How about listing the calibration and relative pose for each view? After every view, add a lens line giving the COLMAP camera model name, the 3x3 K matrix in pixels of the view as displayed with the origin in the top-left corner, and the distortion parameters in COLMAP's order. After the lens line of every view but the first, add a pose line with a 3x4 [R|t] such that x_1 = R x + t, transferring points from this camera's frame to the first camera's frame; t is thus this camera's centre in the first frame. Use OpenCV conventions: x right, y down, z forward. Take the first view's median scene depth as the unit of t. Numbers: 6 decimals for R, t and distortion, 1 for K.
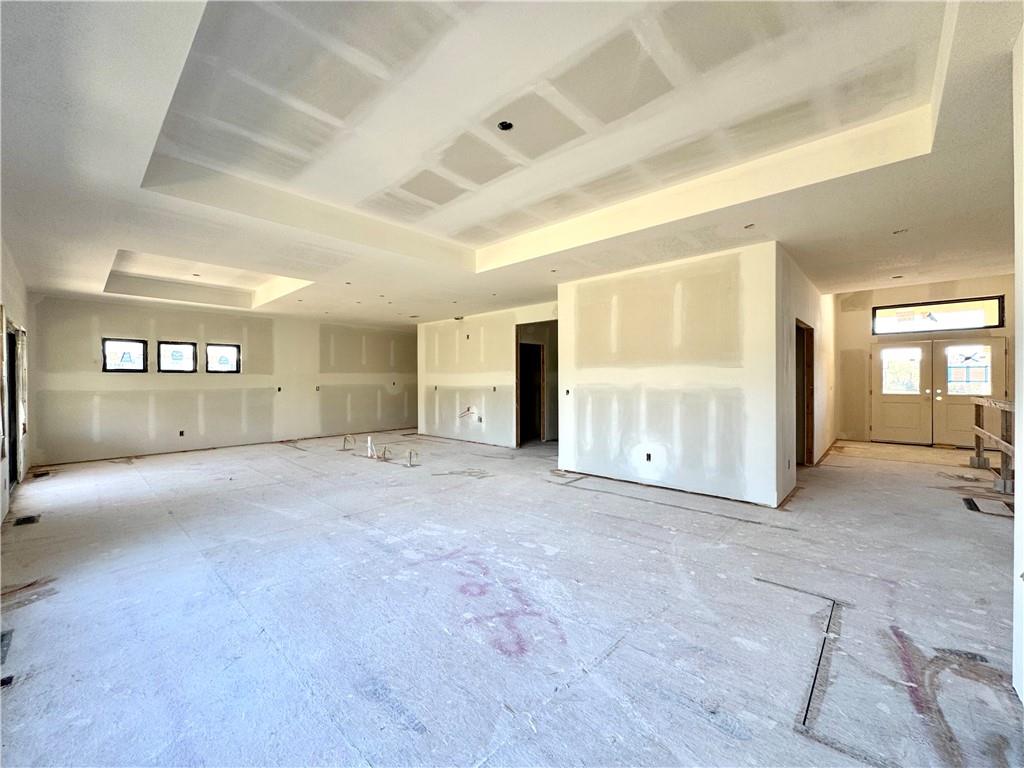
lens RADIAL K [[411.4, 0, 511.5], [0, 411.4, 382.0], [0, 0, 1]] dist [-0.008421, 0.000094]
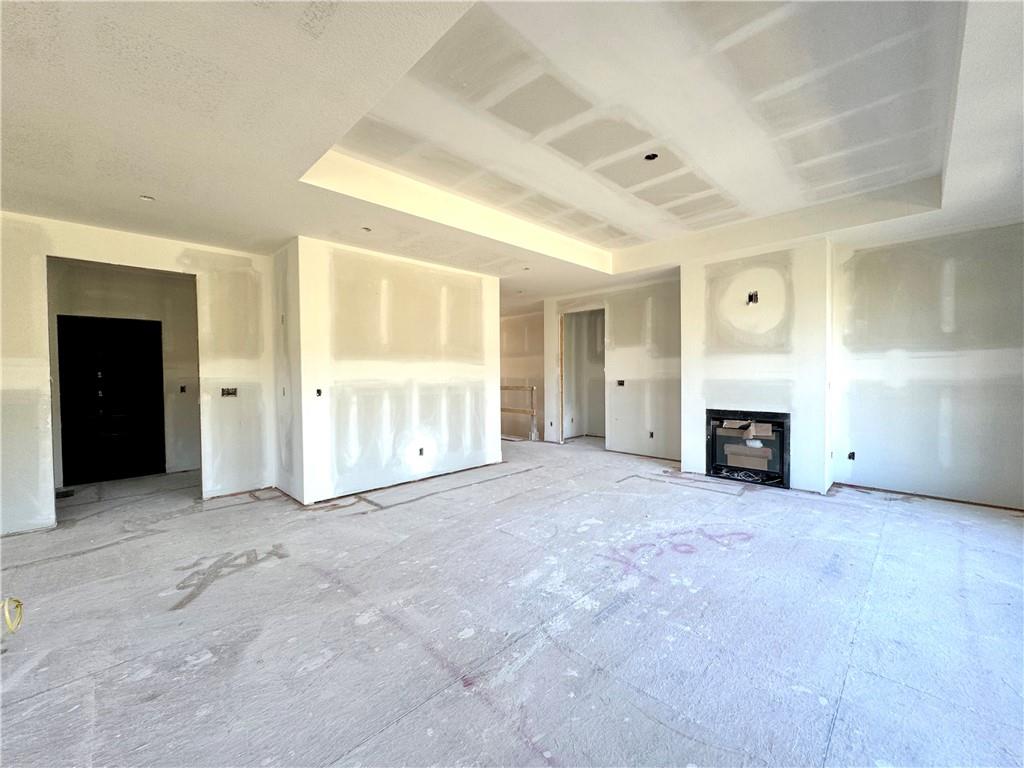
lens RADIAL K [[411.4, 0, 511.5], [0, 411.4, 381.9], [0, 0, 1]] dist [-0.008421, 0.000094]
pose [[0.043737, -0.017575, 0.998888, -0.891282], [0.013276, 0.999767, 0.017009, -0.002720], [-0.998955, 0.012517, 0.043960, 0.991845]]
